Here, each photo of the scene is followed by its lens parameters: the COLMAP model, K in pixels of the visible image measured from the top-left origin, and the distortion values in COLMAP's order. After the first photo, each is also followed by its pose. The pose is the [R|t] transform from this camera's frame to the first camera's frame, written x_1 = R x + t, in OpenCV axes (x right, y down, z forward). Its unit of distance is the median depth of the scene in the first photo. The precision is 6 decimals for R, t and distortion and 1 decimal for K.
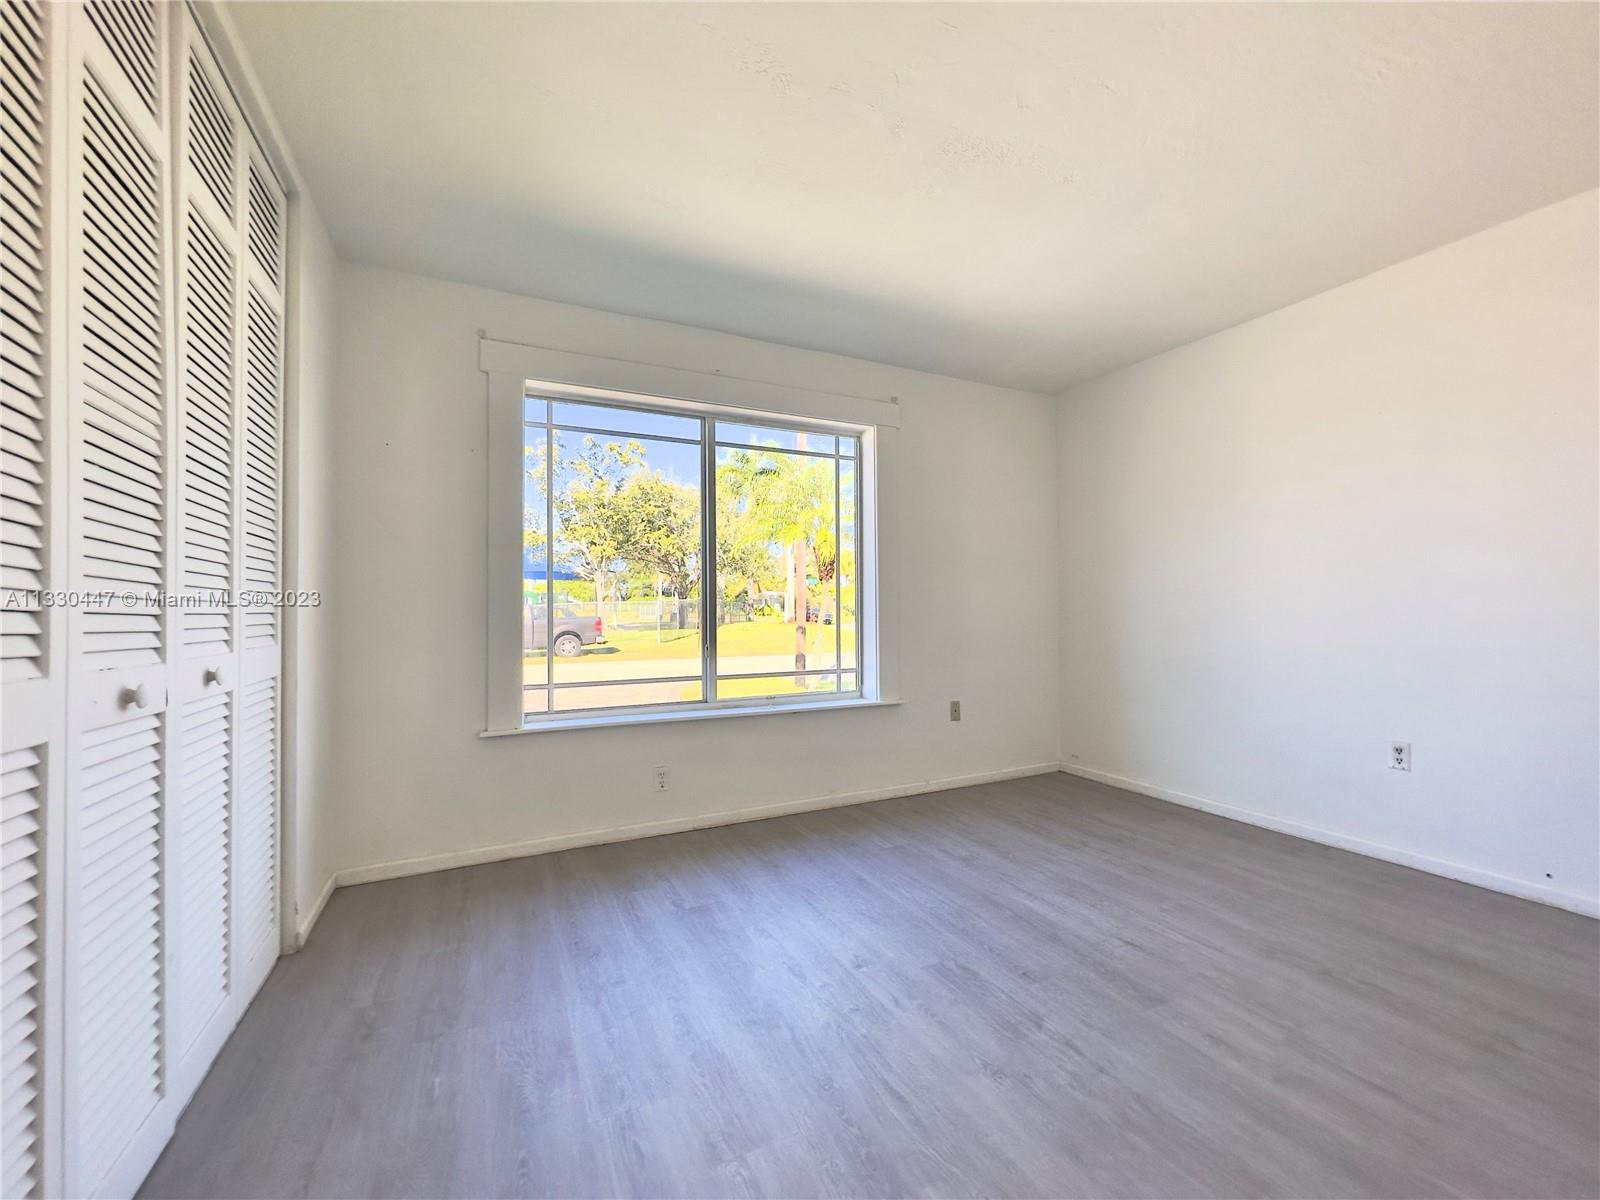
lens RADIAL K [[641.6, 0, 812.2], [0, 641.6, 589.7], [0, 0, 1]] dist [-0.005829, 0.000810]
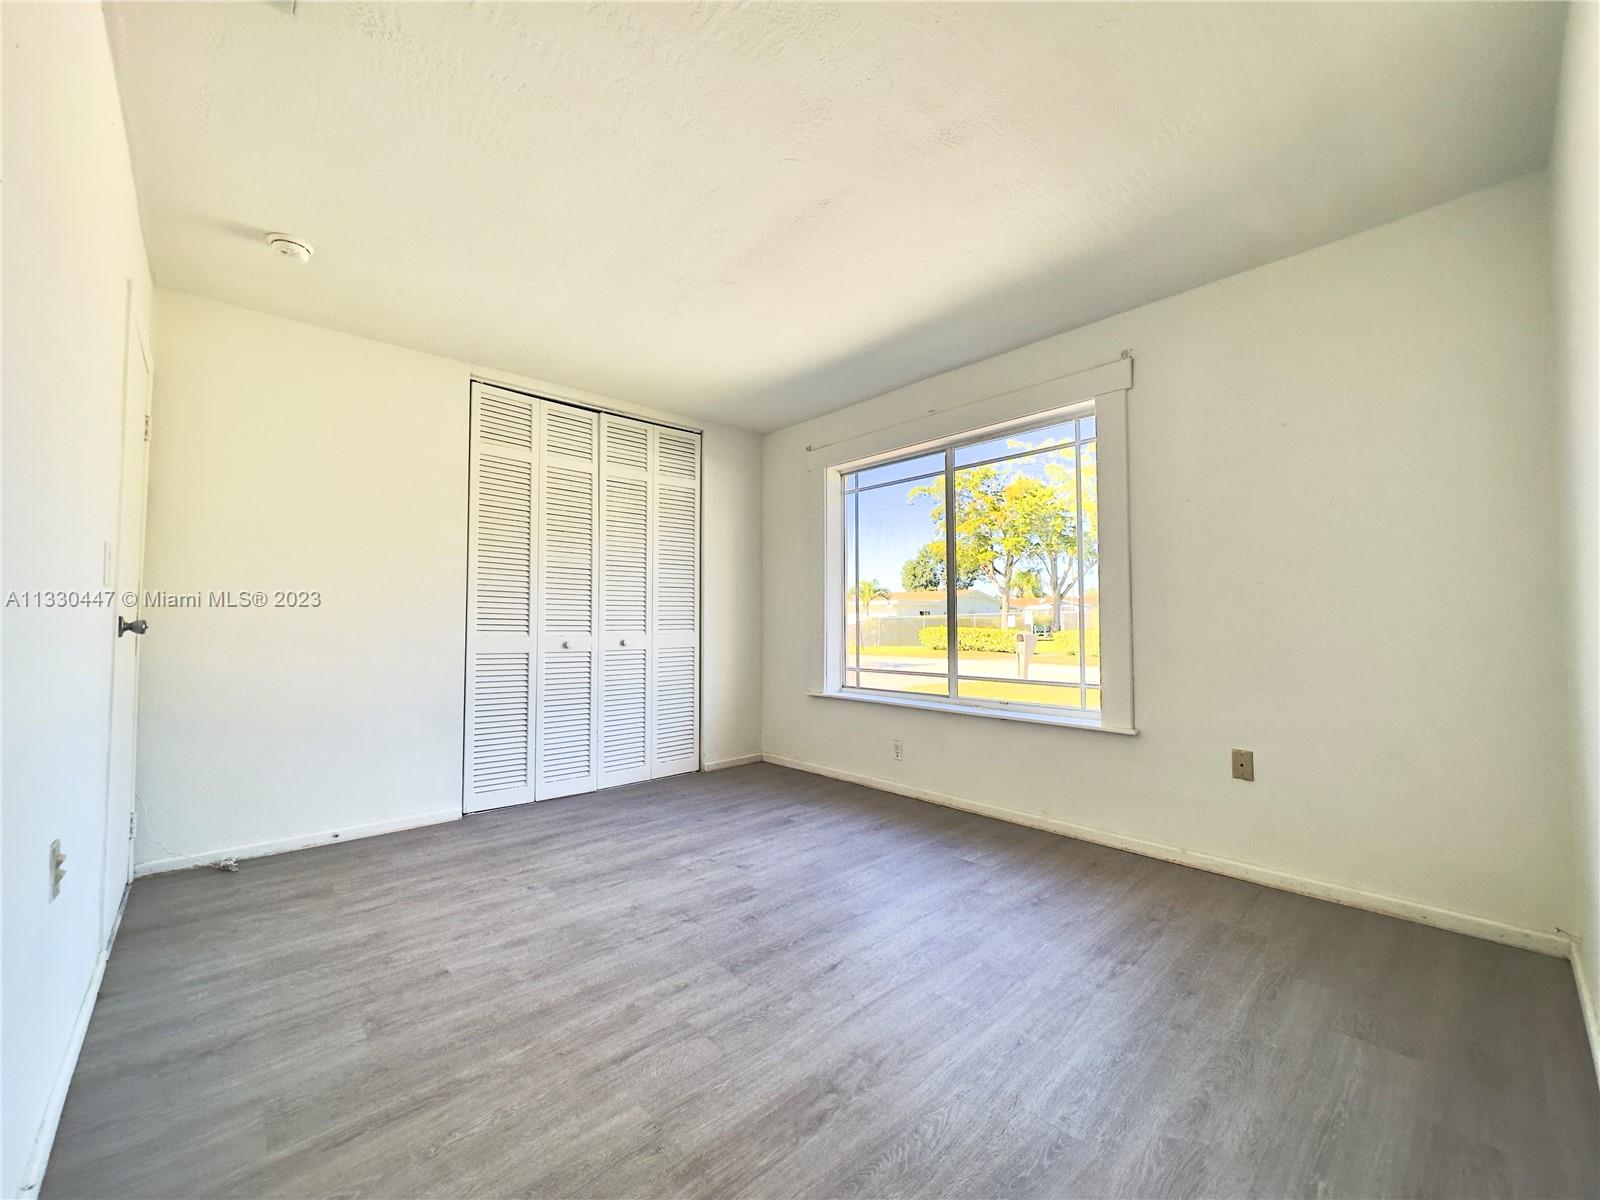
lens RADIAL K [[641.6, 0, 789.3], [0, 641.6, 586.8], [0, 0, 1]] dist [-0.005829, 0.000810]
pose [[0.276697, -0.042900, -0.959999, 1.004283], [0.035134, 0.998787, -0.034506, 0.008874], [0.960315, -0.024181, 0.277869, 0.479450]]
